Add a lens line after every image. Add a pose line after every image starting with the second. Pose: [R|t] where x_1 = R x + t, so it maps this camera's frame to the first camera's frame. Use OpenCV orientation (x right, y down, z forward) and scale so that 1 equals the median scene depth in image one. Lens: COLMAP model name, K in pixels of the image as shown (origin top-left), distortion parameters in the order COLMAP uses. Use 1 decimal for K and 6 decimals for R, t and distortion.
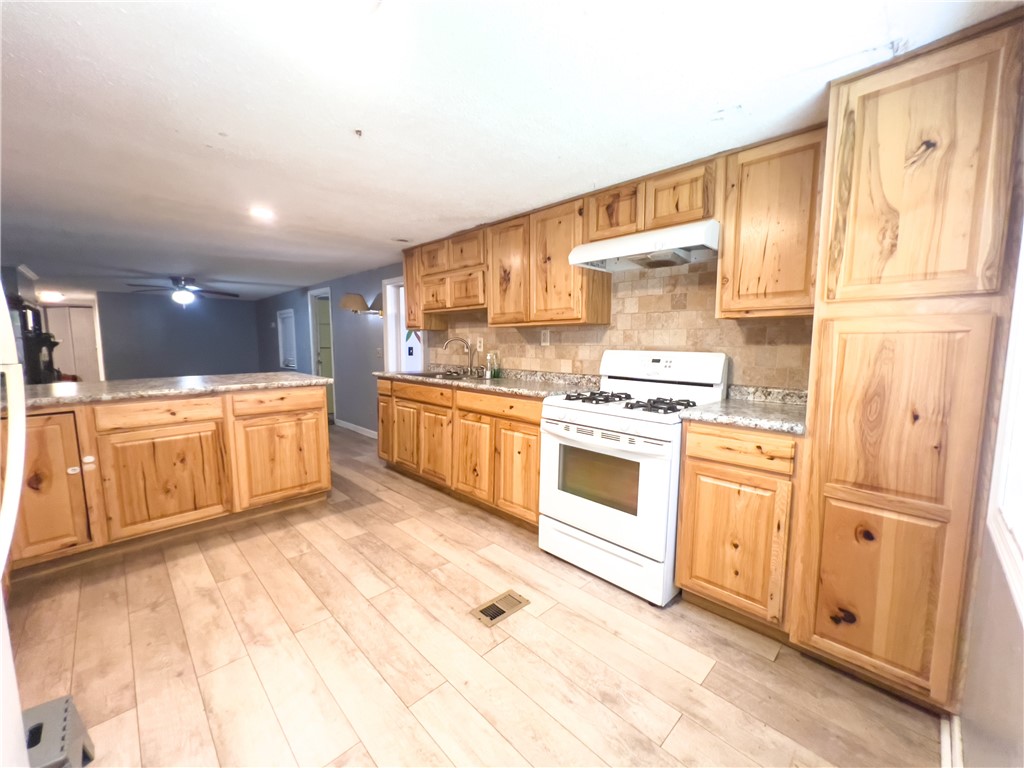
lens RADIAL K [[411.0, 0, 514.5], [0, 411.0, 387.1], [0, 0, 1]] dist [-0.004169, 0.000512]
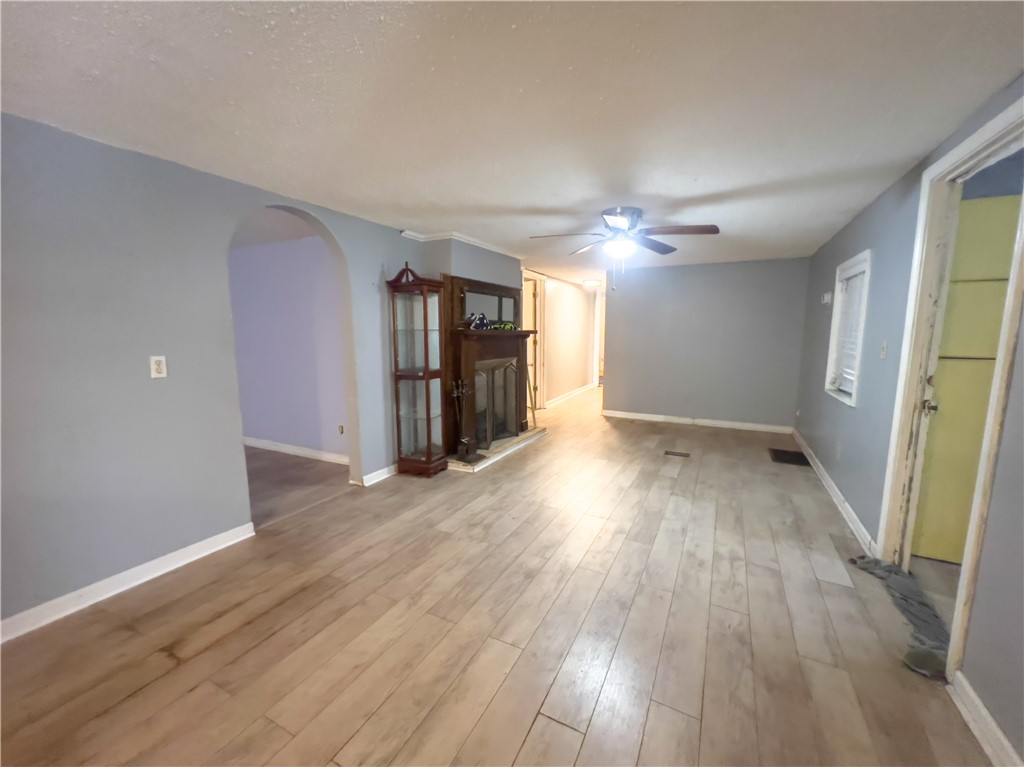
lens RADIAL K [[411.0, 0, 509.1], [0, 411.0, 380.7], [0, 0, 1]] dist [-0.004169, 0.000512]
pose [[0.294401, 0.123525, -0.947666, -0.700027], [-0.103316, 0.989914, 0.096936, -0.192641], [0.950081, 0.069371, 0.304193, 1.522706]]
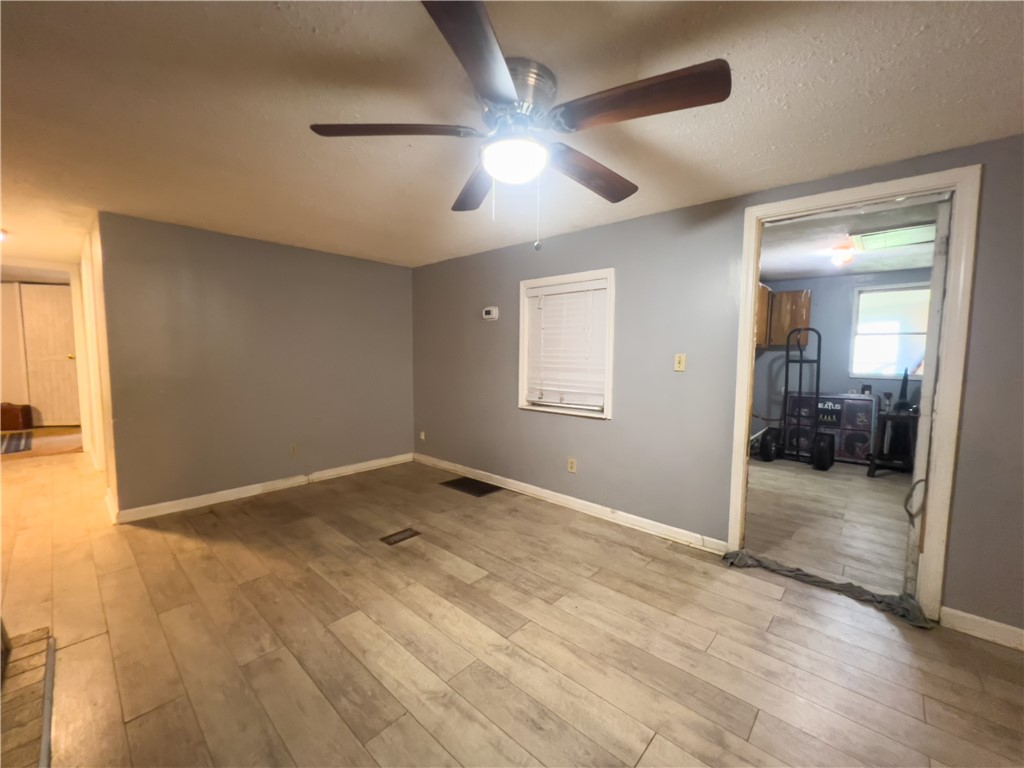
lens RADIAL K [[411.0, 0, 514.4], [0, 411.0, 384.9], [0, 0, 1]] dist [-0.004169, 0.000512]
pose [[0.998388, 0.015558, 0.054585, -1.741085], [-0.013582, 0.999245, -0.036391, -0.161818], [-0.055110, 0.035591, 0.997846, 1.612729]]
